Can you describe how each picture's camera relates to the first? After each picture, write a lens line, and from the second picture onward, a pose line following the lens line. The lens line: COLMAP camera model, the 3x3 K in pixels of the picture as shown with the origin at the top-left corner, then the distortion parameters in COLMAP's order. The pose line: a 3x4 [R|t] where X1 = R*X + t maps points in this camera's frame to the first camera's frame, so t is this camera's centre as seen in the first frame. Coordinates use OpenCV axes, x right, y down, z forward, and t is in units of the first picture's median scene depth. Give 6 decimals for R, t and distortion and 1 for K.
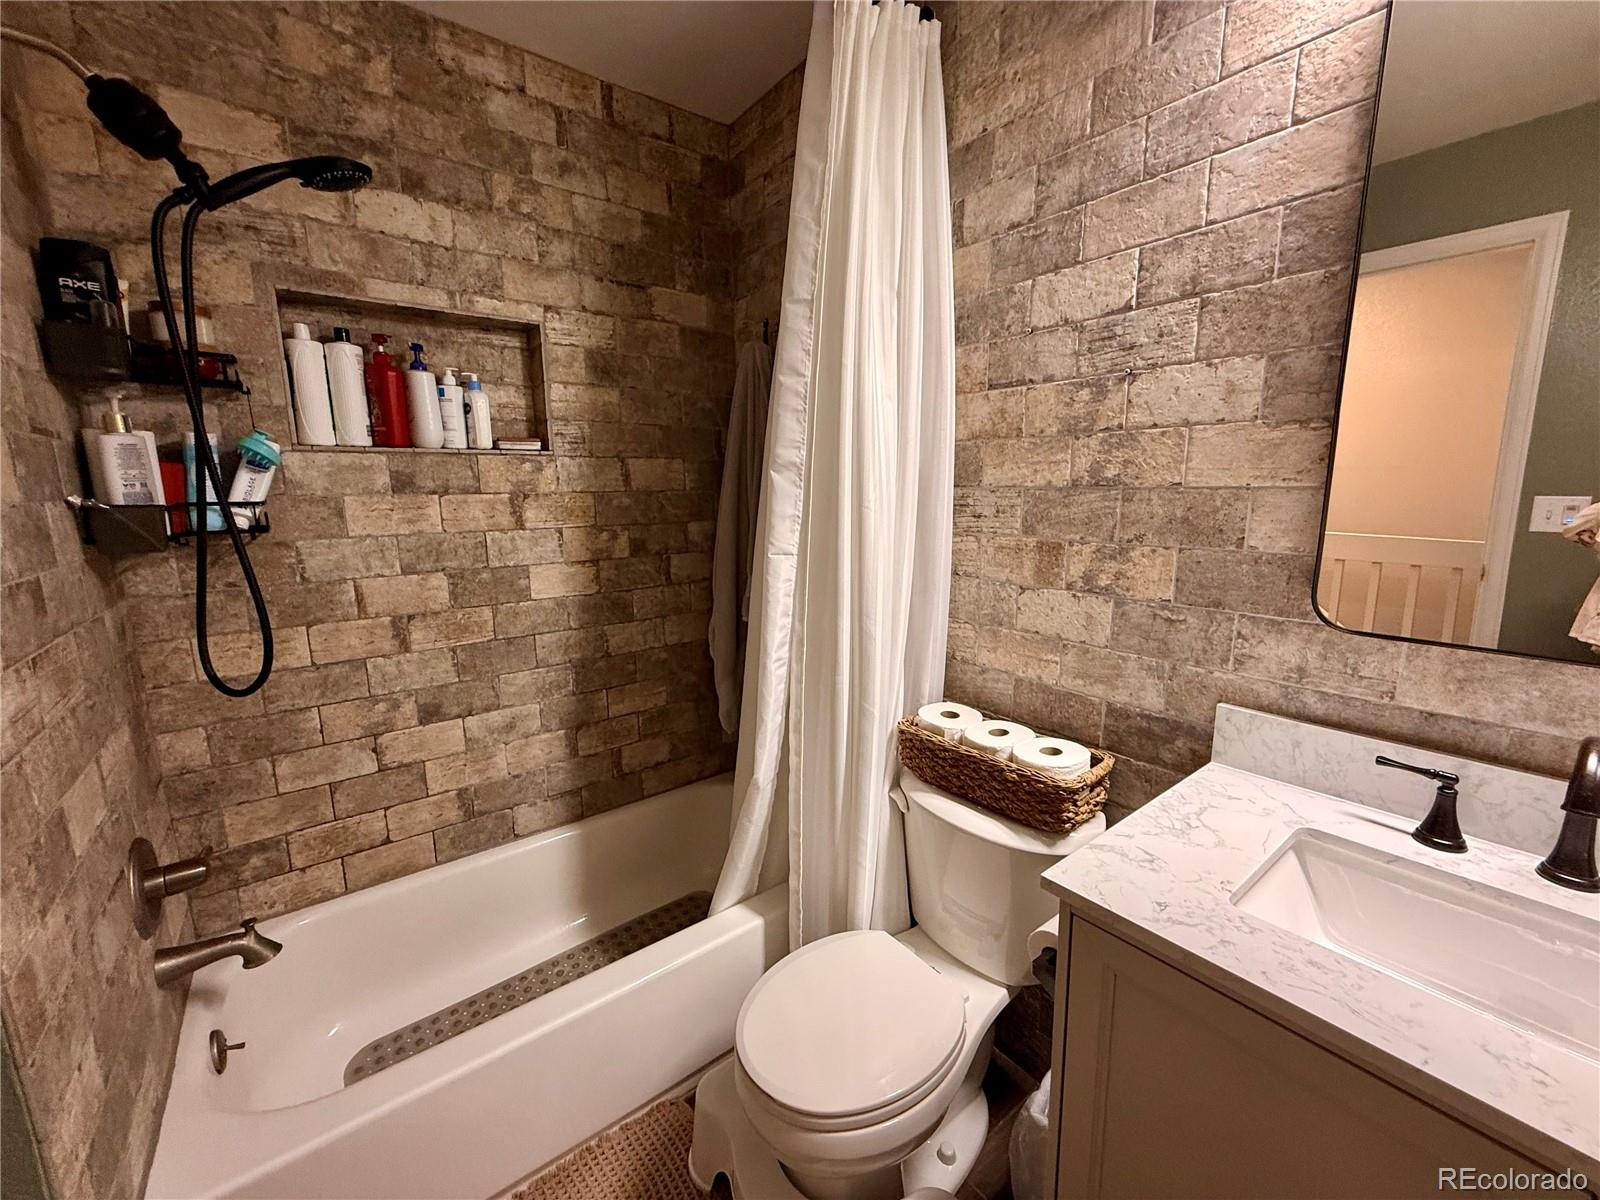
lens RADIAL K [[639.1, 0, 799.2], [0, 639.1, 600.6], [0, 0, 1]] dist [0.000594, -0.000230]
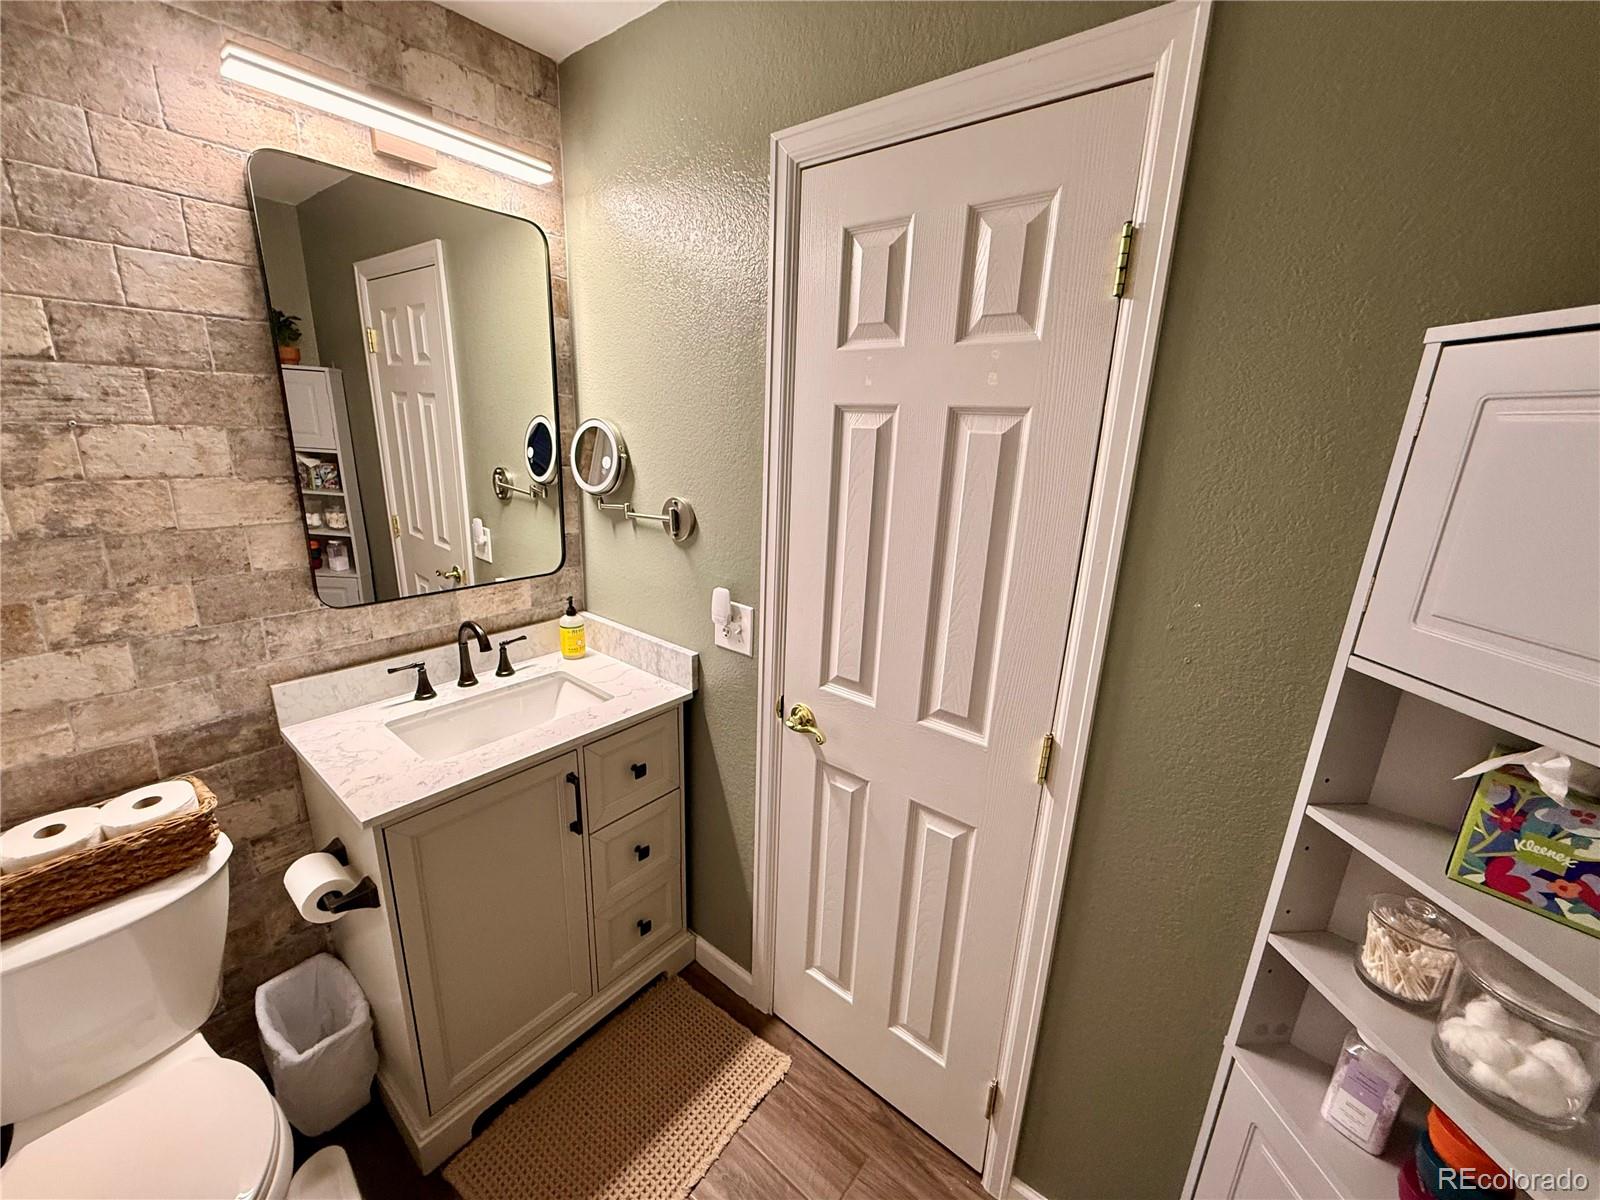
lens RADIAL K [[639.1, 0, 799.4], [0, 639.1, 603.3], [0, 0, 1]] dist [0.000594, -0.000230]
pose [[-0.233416, -0.260035, 0.936963, -0.771604], [0.138172, 0.944932, 0.296668, -0.236520], [-0.962510, 0.198709, -0.184632, 0.151915]]
